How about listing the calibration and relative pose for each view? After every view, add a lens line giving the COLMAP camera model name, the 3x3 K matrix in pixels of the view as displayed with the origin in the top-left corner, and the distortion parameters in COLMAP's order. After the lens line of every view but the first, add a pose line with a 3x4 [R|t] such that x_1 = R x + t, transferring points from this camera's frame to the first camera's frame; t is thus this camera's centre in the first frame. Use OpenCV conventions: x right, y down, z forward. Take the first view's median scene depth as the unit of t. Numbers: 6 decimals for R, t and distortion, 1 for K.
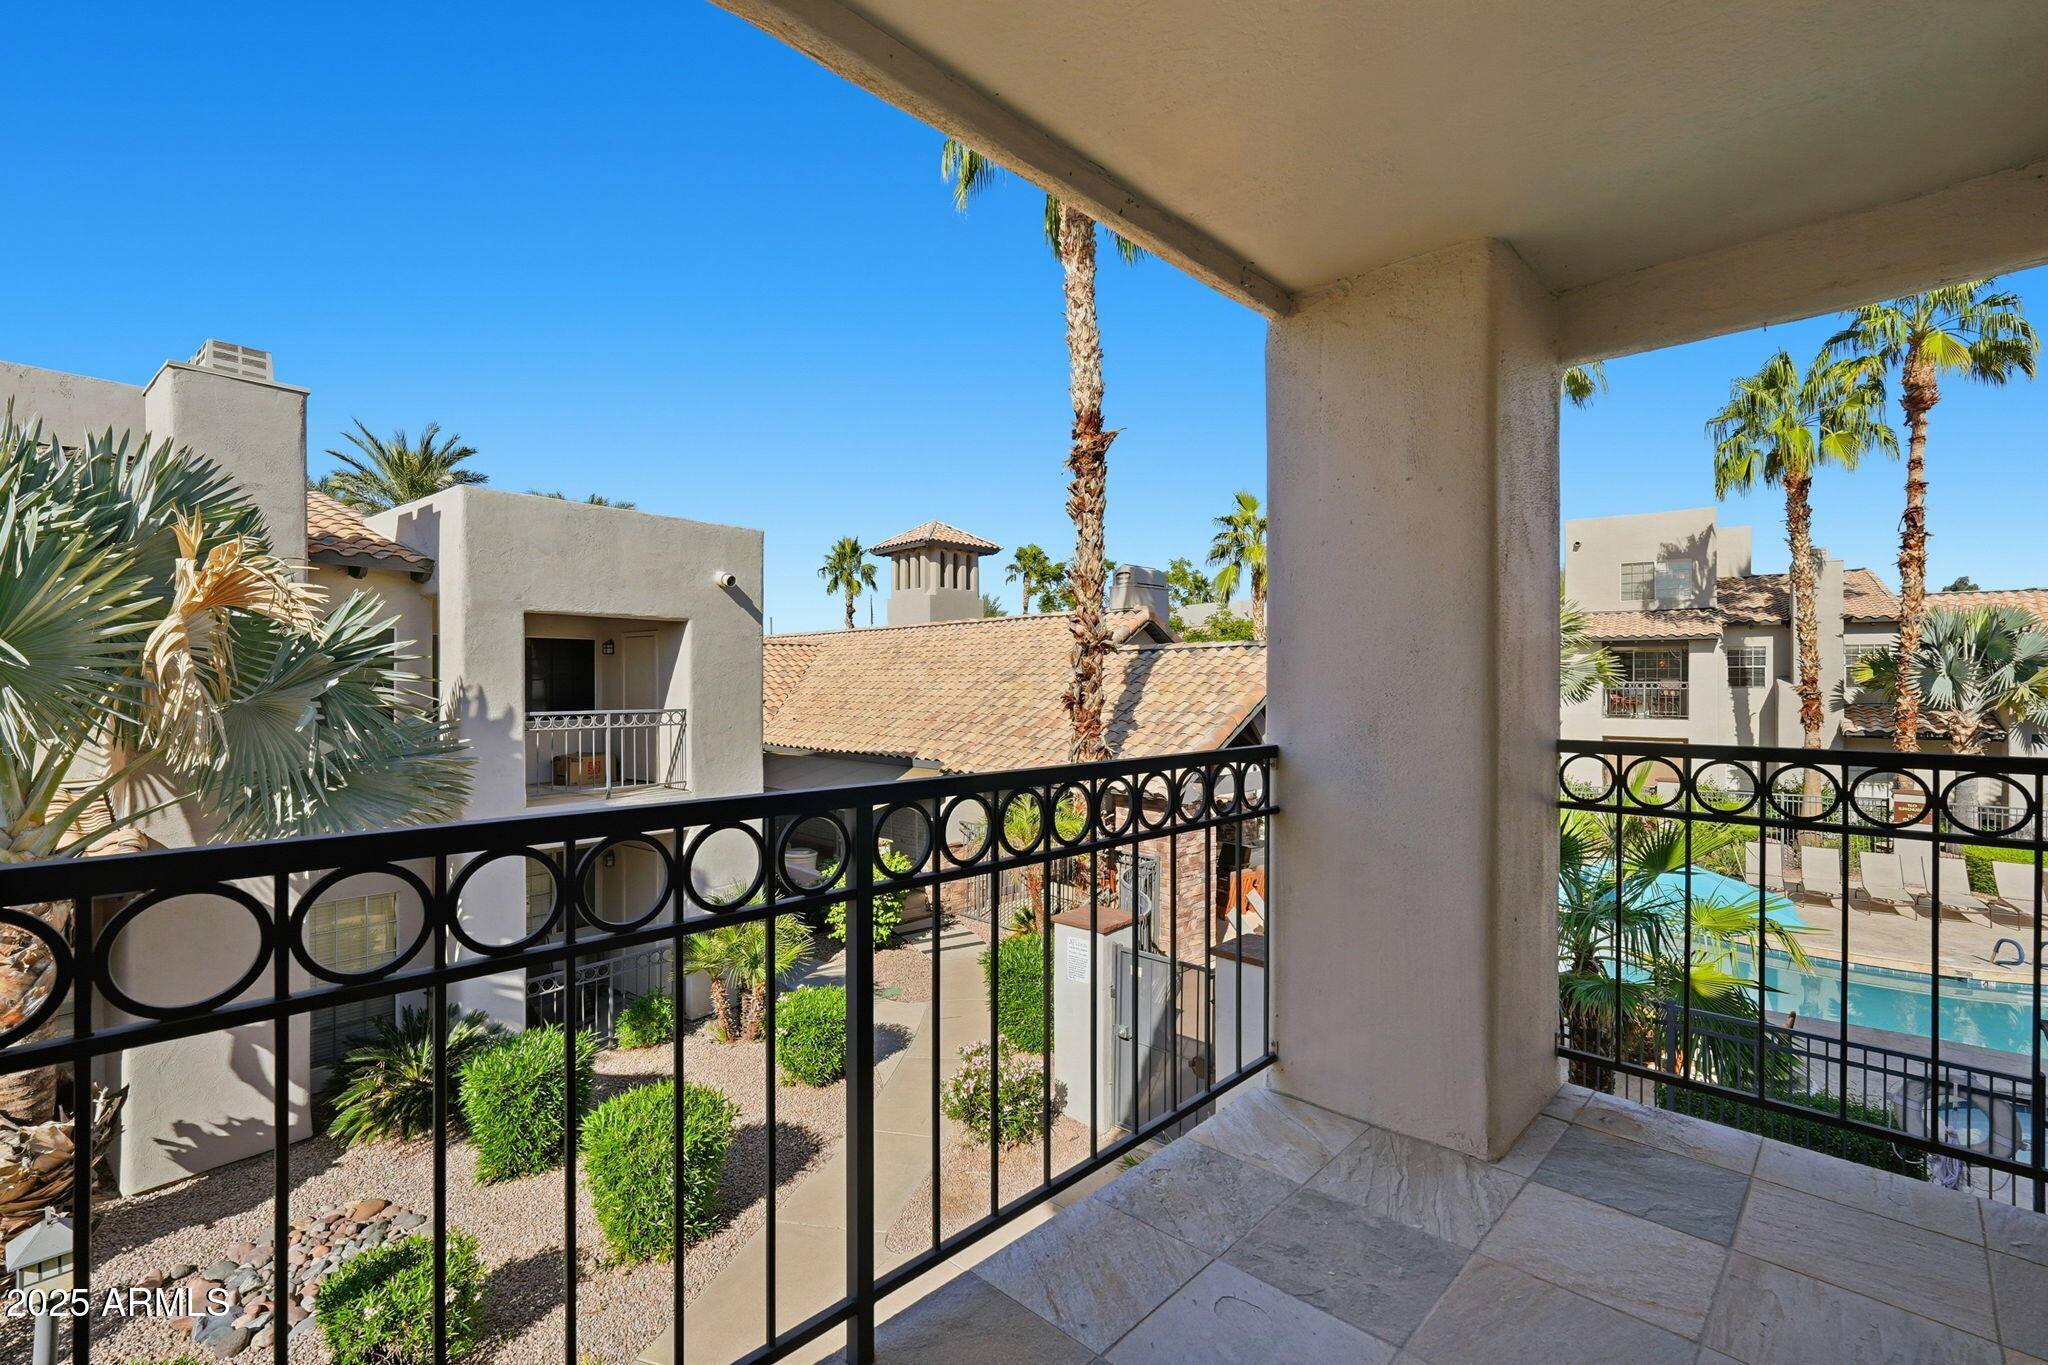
lens RADIAL K [[909.3, 0, 1012.0], [0, 909.3, 687.2], [0, 0, 1]] dist [-0.012627, 0.005452]
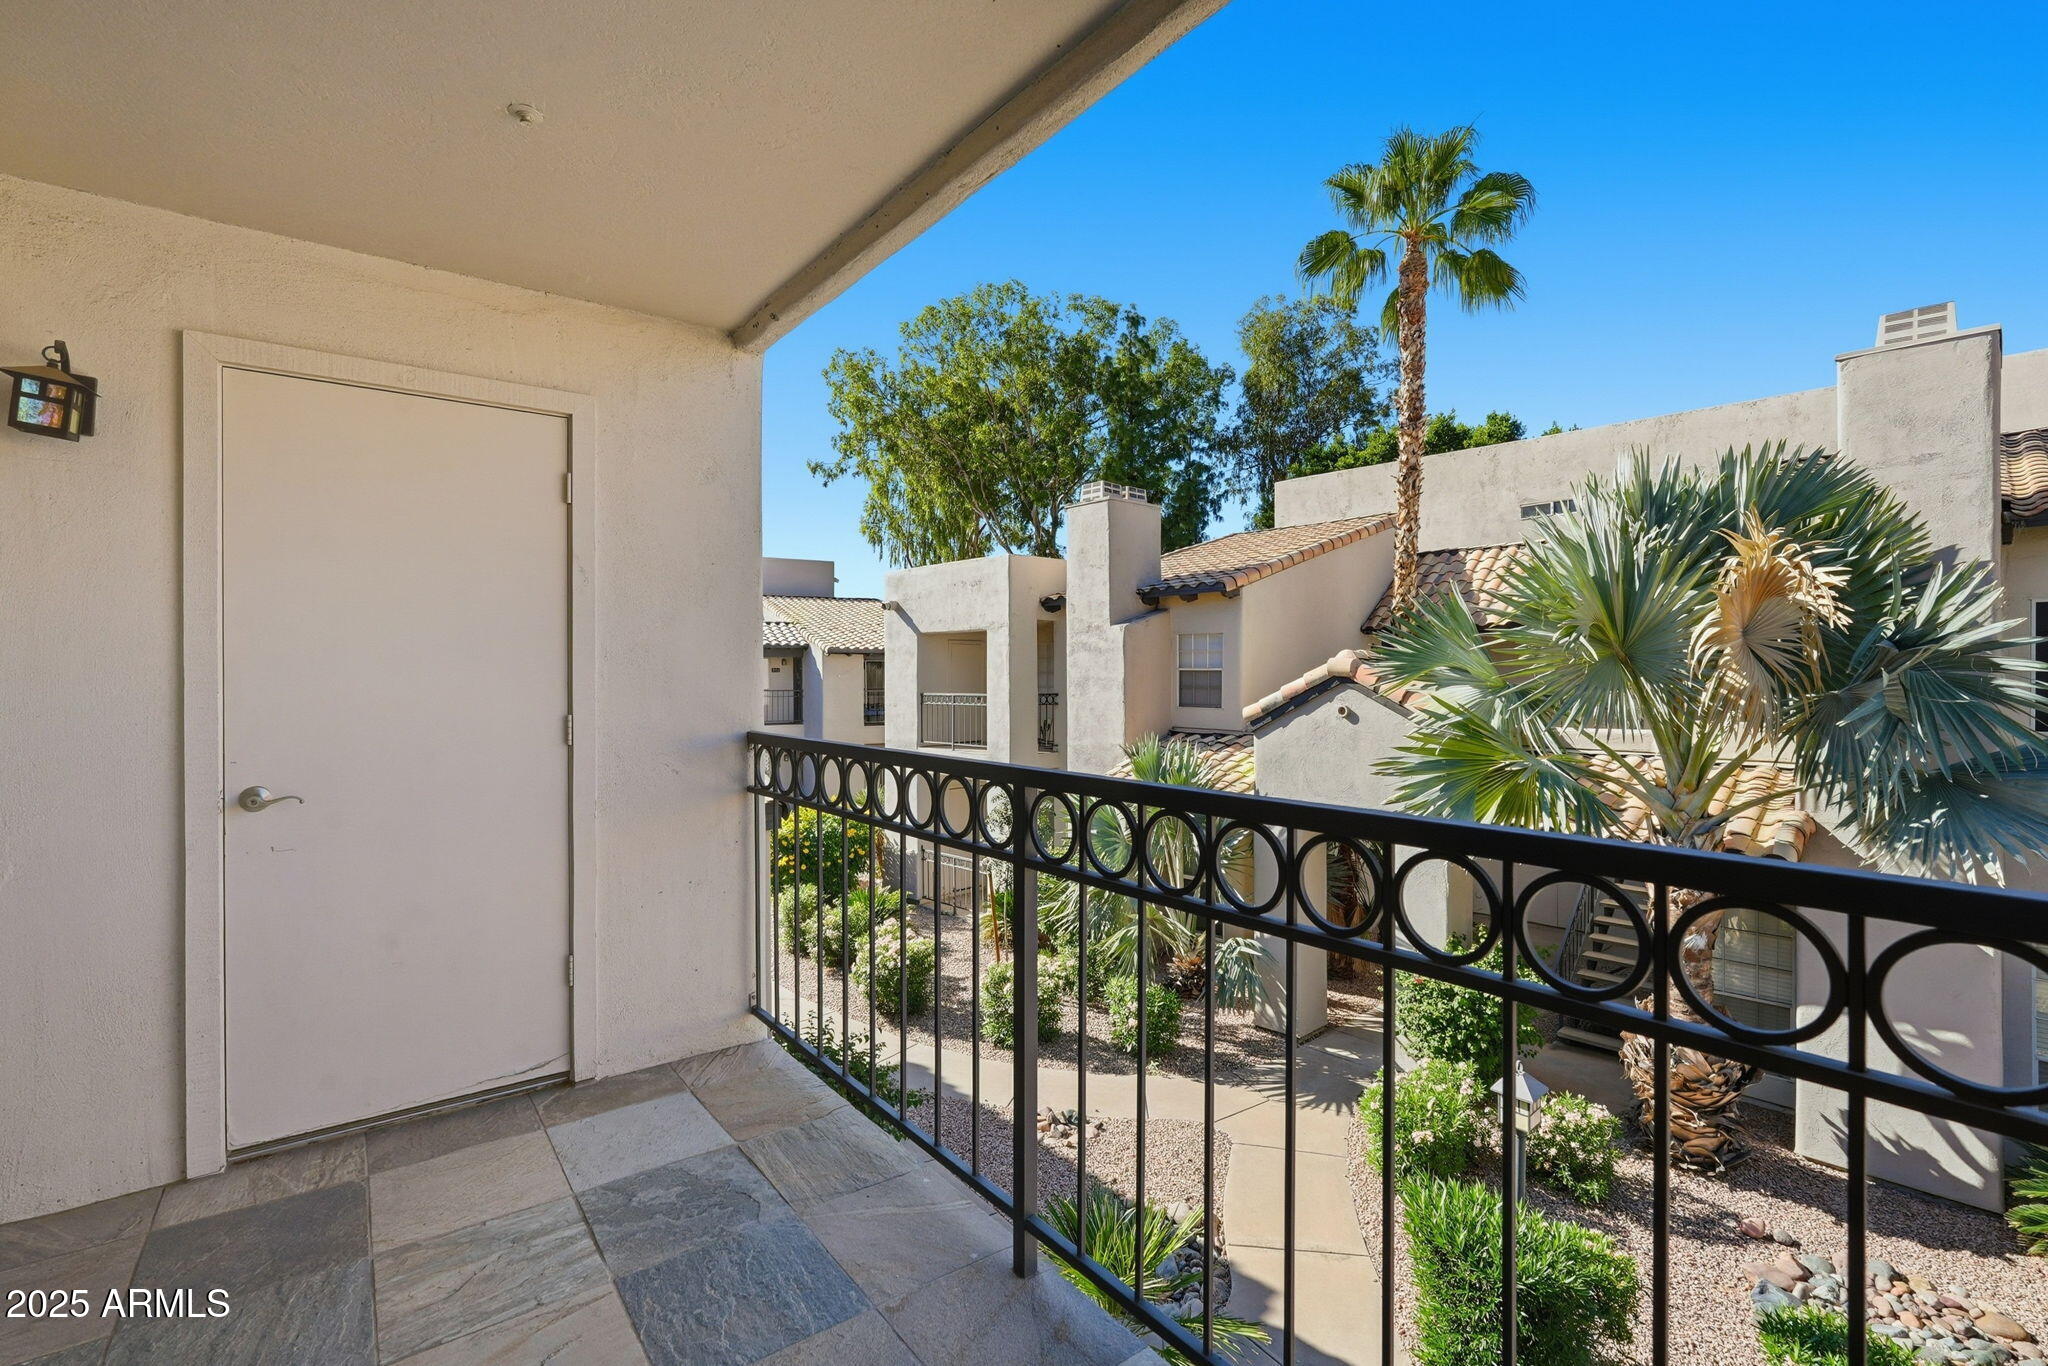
lens RADIAL K [[909.3, 0, 1009.8], [0, 909.3, 677.0], [0, 0, 1]] dist [-0.012627, 0.005452]
pose [[-0.158378, 0.005802, -0.987361, 1.024785], [-0.004959, 0.999965, 0.006672, -0.012152], [0.987366, 0.005953, -0.158344, 1.156410]]
